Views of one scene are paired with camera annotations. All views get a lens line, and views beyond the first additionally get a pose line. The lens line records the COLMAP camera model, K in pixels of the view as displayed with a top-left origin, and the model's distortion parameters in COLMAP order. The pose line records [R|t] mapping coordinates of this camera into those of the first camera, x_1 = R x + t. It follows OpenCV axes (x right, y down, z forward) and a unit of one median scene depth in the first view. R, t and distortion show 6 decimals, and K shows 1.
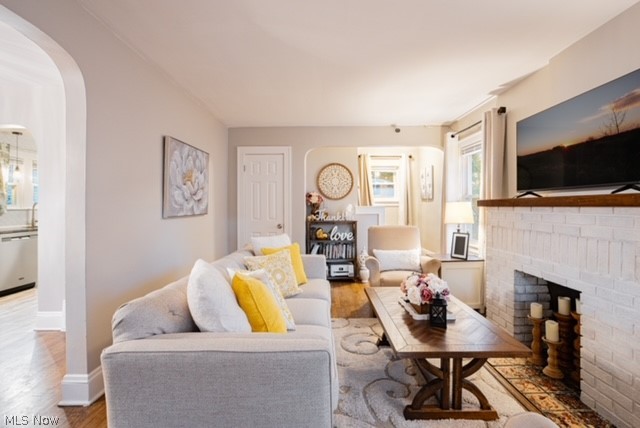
lens RADIAL K [[295.8, 0, 322.7], [0, 295.8, 208.8], [0, 0, 1]] dist [-0.006317, 0.000459]
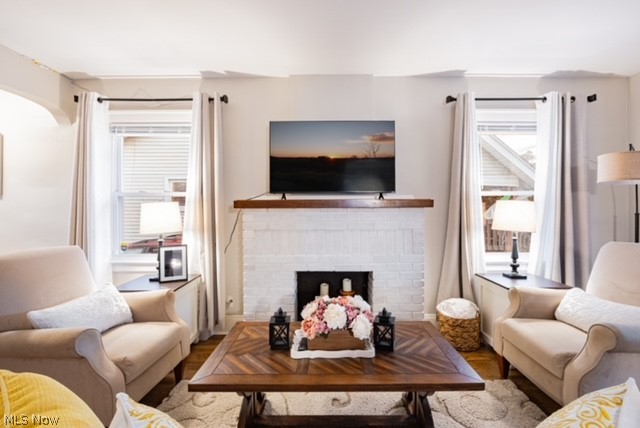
lens RADIAL K [[295.8, 0, 321.4], [0, 295.8, 210.5], [0, 0, 1]] dist [-0.006317, 0.000459]
pose [[0.016138, -0.002434, 0.999867, -0.333467], [0.012880, 0.999915, 0.002226, 0.000540], [-0.999787, 0.012842, 0.016168, 0.865321]]
